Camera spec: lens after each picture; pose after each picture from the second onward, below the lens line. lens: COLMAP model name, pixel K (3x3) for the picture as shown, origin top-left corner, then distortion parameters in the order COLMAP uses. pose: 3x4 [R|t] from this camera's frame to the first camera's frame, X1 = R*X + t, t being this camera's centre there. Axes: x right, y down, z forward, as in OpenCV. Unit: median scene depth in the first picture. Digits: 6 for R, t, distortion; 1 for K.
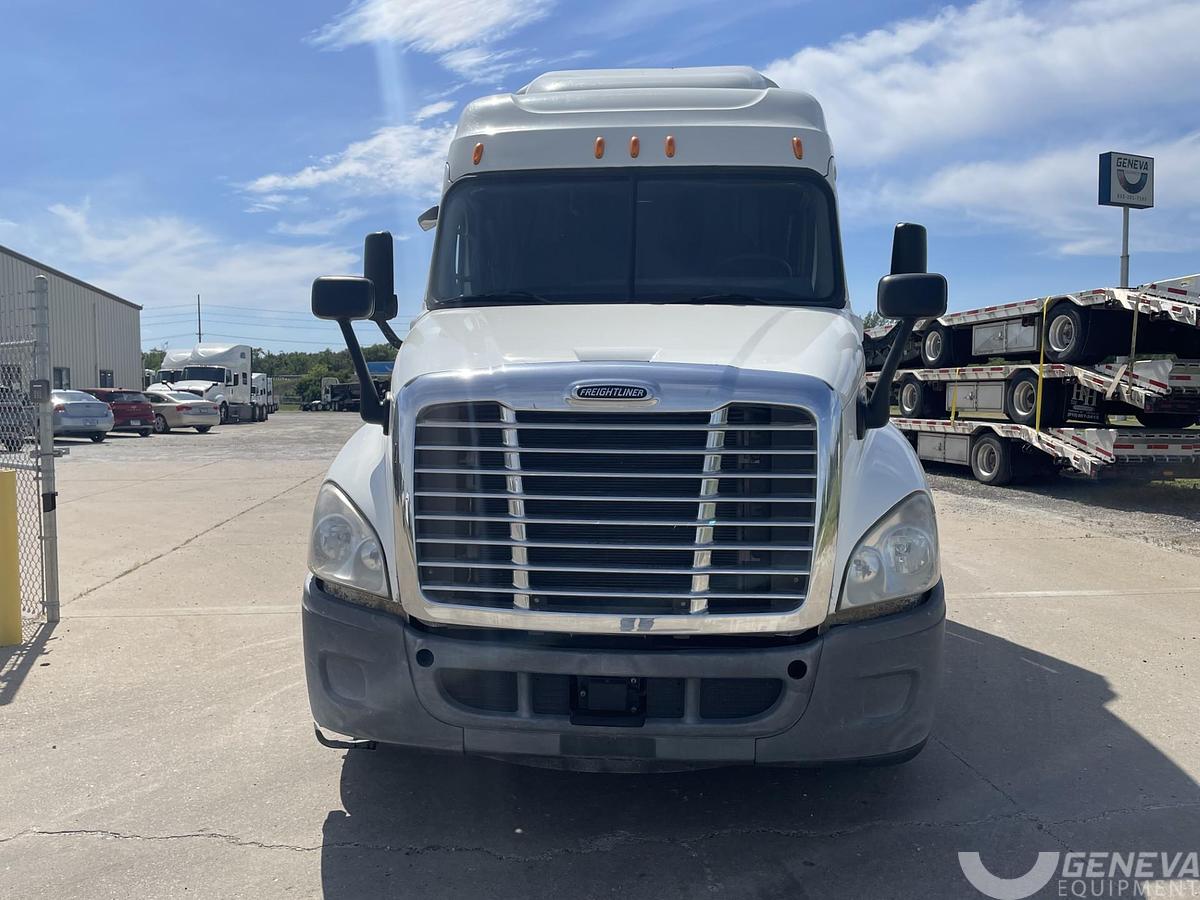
lens RADIAL K [[904.7, 0, 602.3], [0, 904.7, 450.7], [0, 0, 1]] dist [0.102114, -0.137933]
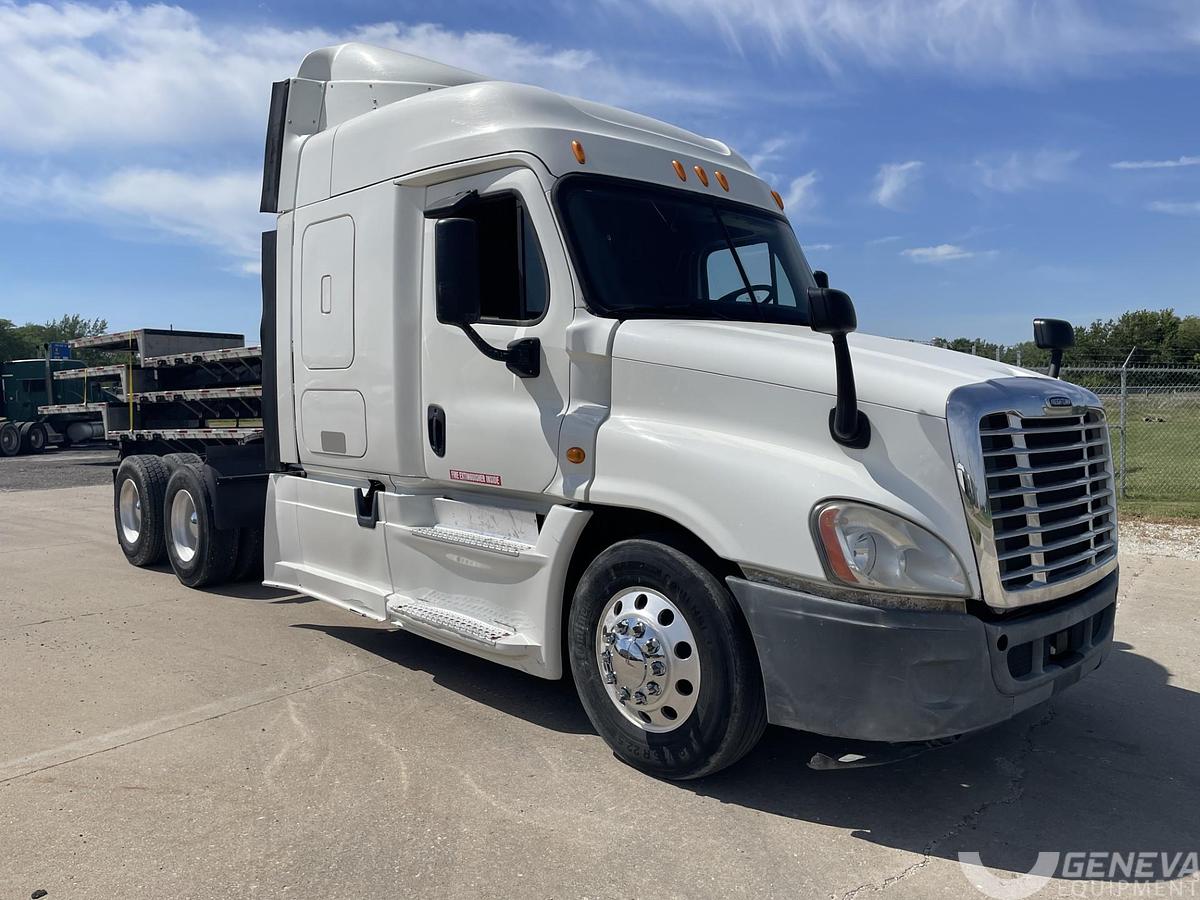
lens RADIAL K [[904.7, 0, 602.3], [0, 904.7, 450.7], [0, 0, 1]] dist [0.102114, -0.137933]
pose [[0.662056, -0.046941, 0.747983, -0.937504], [0.056922, 0.998303, 0.012268, -0.033432], [-0.747290, 0.034455, 0.663605, 0.424277]]
